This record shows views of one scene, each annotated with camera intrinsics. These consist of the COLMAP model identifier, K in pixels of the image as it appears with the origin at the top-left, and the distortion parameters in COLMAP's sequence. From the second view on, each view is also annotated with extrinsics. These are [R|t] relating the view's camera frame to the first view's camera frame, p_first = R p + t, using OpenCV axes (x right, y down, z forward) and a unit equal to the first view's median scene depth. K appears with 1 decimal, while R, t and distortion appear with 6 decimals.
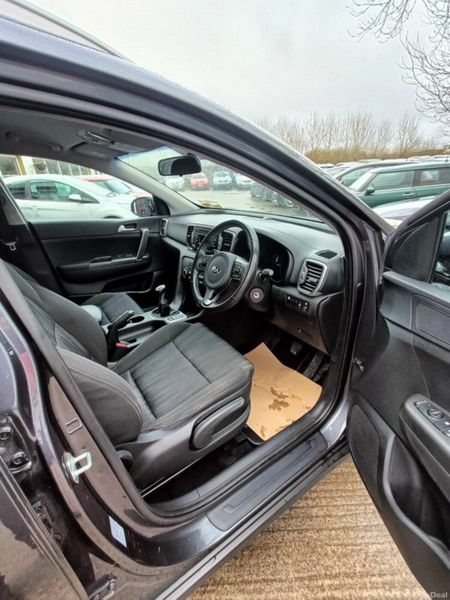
lens RADIAL K [[263.1, 0, 225.0], [0, 263.1, 300.0], [0, 0, 1]] dist [-0.000084, 0.000015]
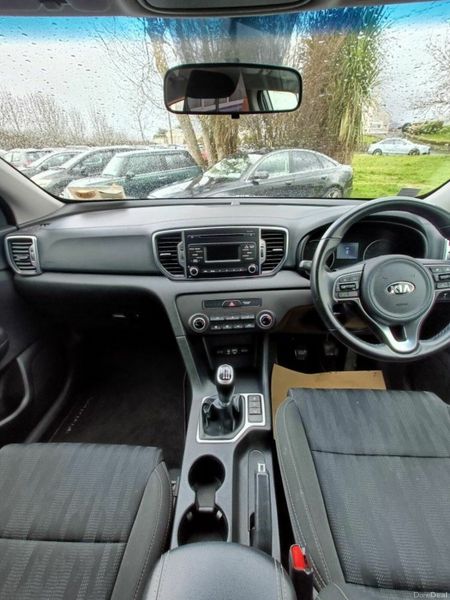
lens RADIAL K [[263.1, 0, 225.0], [0, 263.1, 300.0], [0, 0, 1]] dist [-0.000084, 0.000015]
pose [[0.615431, -0.360805, 0.700760, -0.348912], [0.333628, 0.924747, 0.183127, -0.169672], [-0.714098, 0.121091, 0.689493, 0.456070]]
